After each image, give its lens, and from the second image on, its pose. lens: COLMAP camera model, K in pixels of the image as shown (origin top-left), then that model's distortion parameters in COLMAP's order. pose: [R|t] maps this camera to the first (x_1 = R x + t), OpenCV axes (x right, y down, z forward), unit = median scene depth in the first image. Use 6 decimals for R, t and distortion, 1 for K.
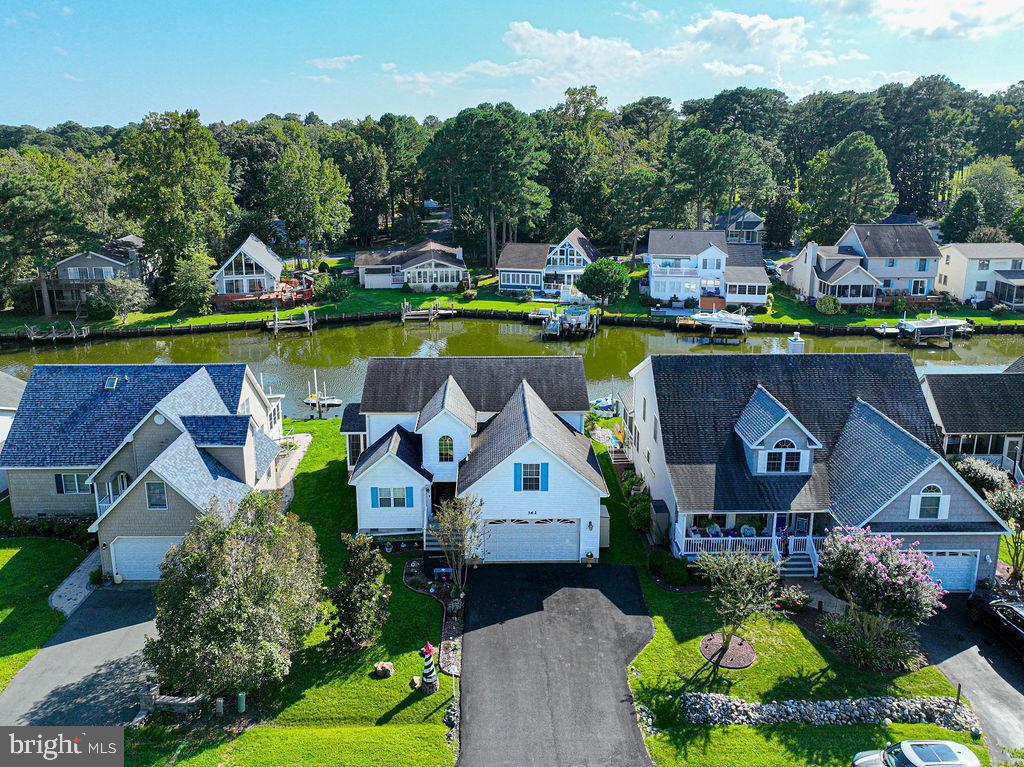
lens RADIAL K [[722.2, 0, 512.0], [0, 722.2, 383.5], [0, 0, 1]] dist [-0.000342, 0.005471]
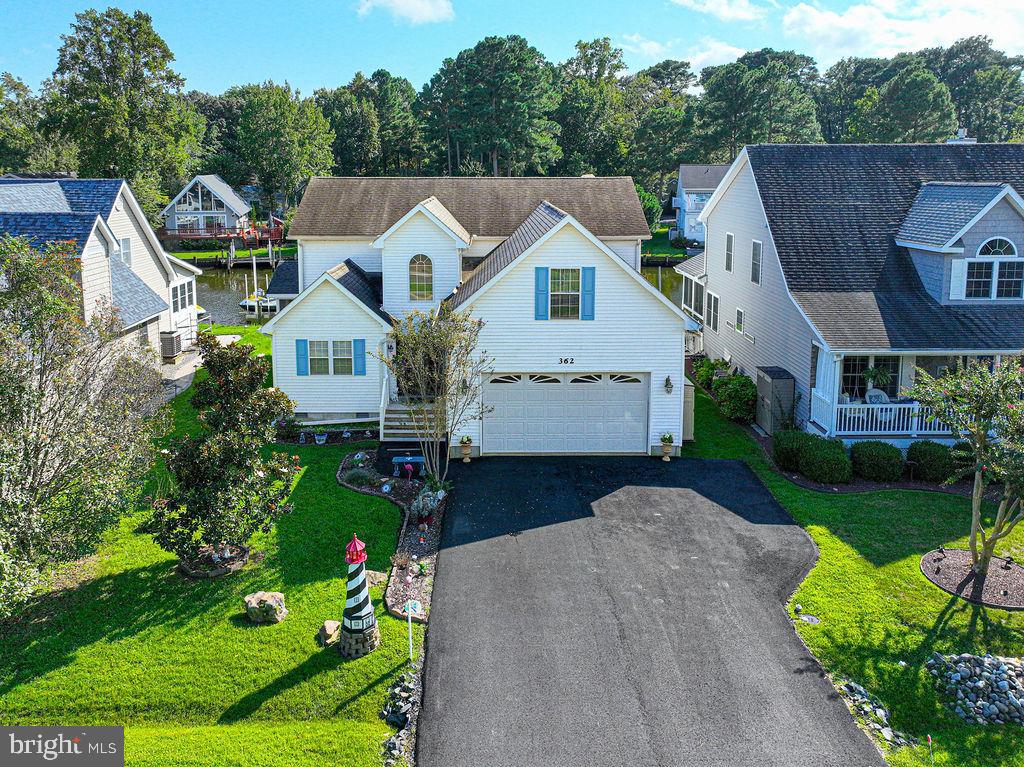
lens RADIAL K [[718.4, 0, 507.4], [0, 718.4, 345.7], [0, 0, 1]] dist [0.000382, 0.003193]
pose [[0.999961, -0.000210, -0.008833, -0.013977], [-0.000830, 0.993063, -0.117582, 0.236458], [0.008797, 0.117584, 0.993024, 0.436489]]
